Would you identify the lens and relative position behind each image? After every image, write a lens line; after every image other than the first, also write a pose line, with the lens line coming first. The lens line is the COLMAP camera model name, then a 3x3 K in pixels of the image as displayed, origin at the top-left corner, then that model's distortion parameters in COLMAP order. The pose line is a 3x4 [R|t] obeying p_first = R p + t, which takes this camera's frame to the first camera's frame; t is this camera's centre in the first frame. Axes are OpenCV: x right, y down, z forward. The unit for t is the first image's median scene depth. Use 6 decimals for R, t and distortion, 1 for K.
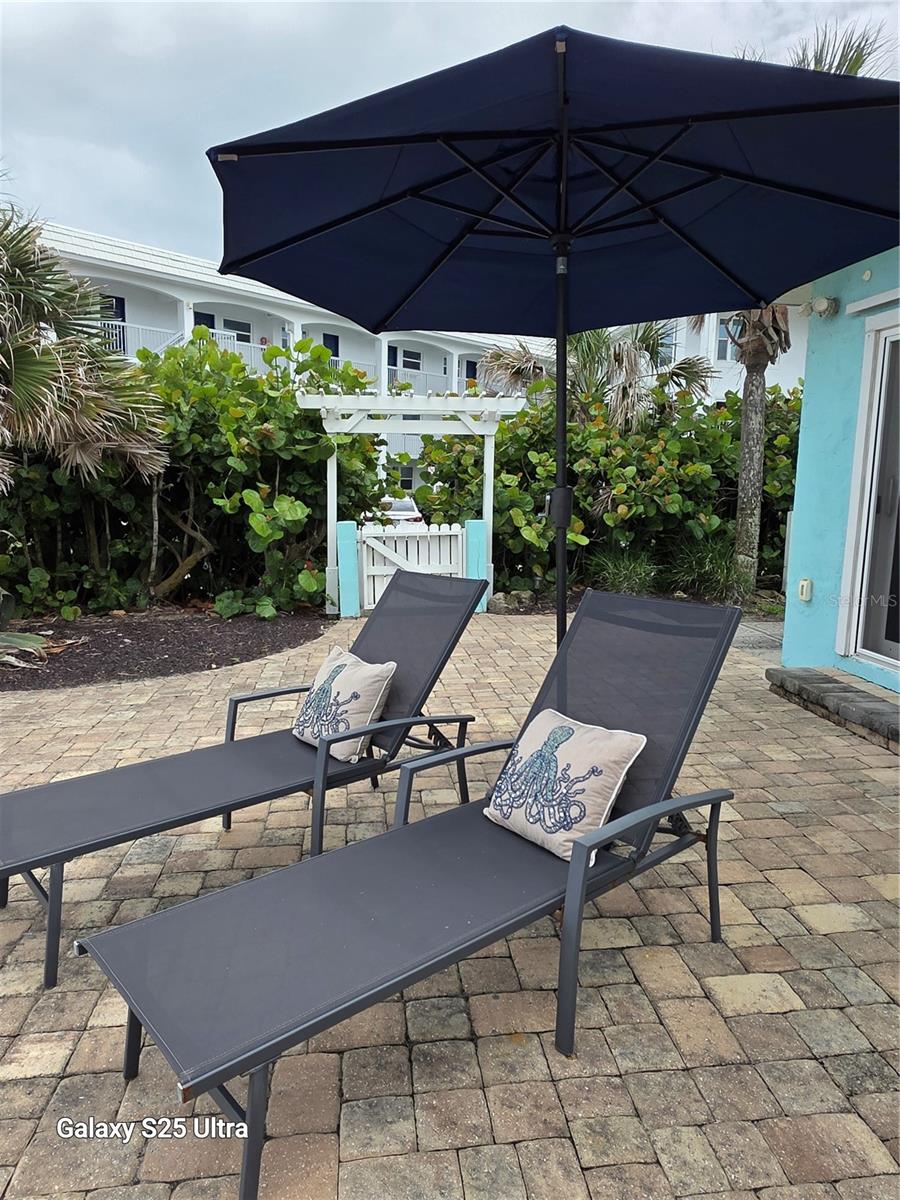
lens RADIAL K [[797.5, 0, 455.6], [0, 797.5, 596.6], [0, 0, 1]] dist [0.003127, -0.000379]
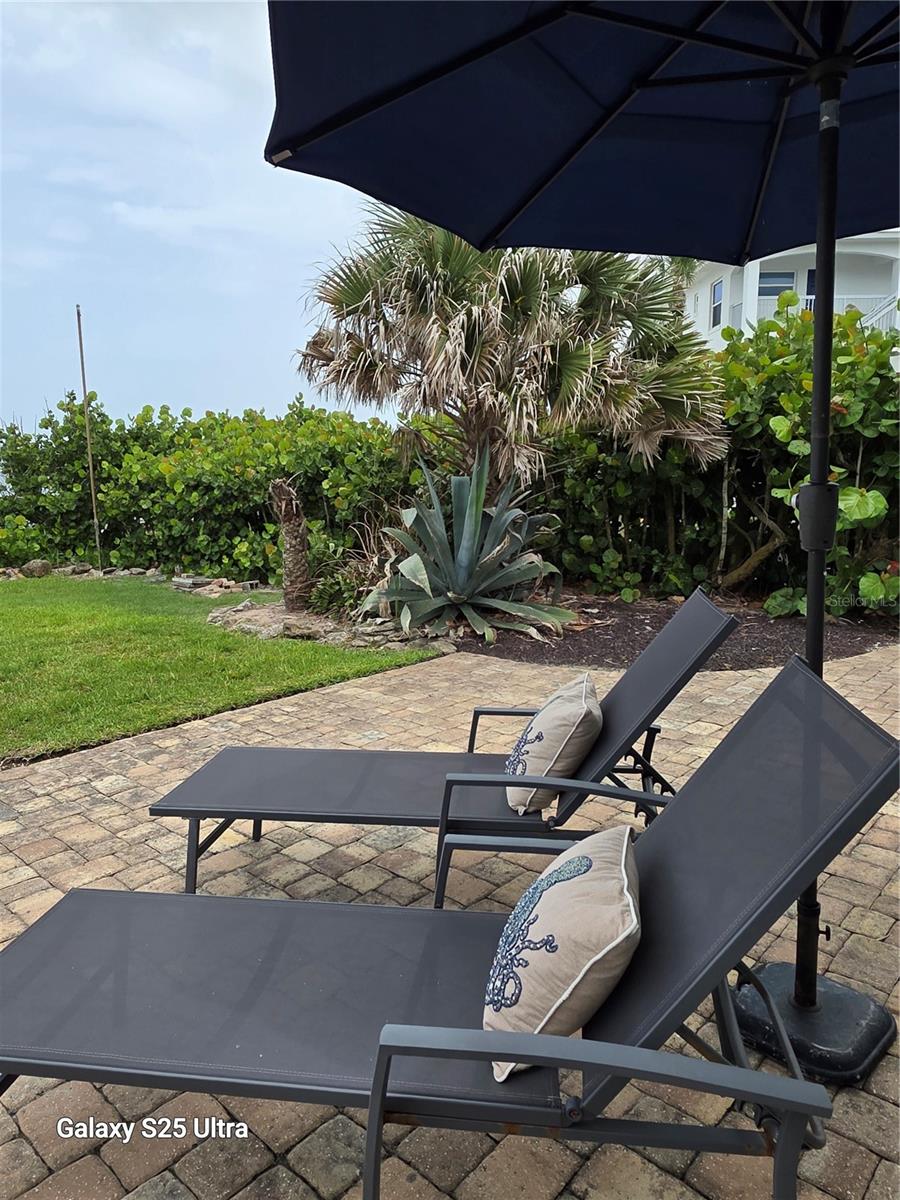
lens RADIAL K [[797.5, 0, 454.0], [0, 797.5, 599.0], [0, 0, 1]] dist [0.003127, -0.000379]
pose [[0.653931, 0.108358, -0.748754, 0.137183], [-0.087694, 0.993875, 0.067243, -0.021512], [0.751455, 0.021689, 0.659428, 0.124696]]
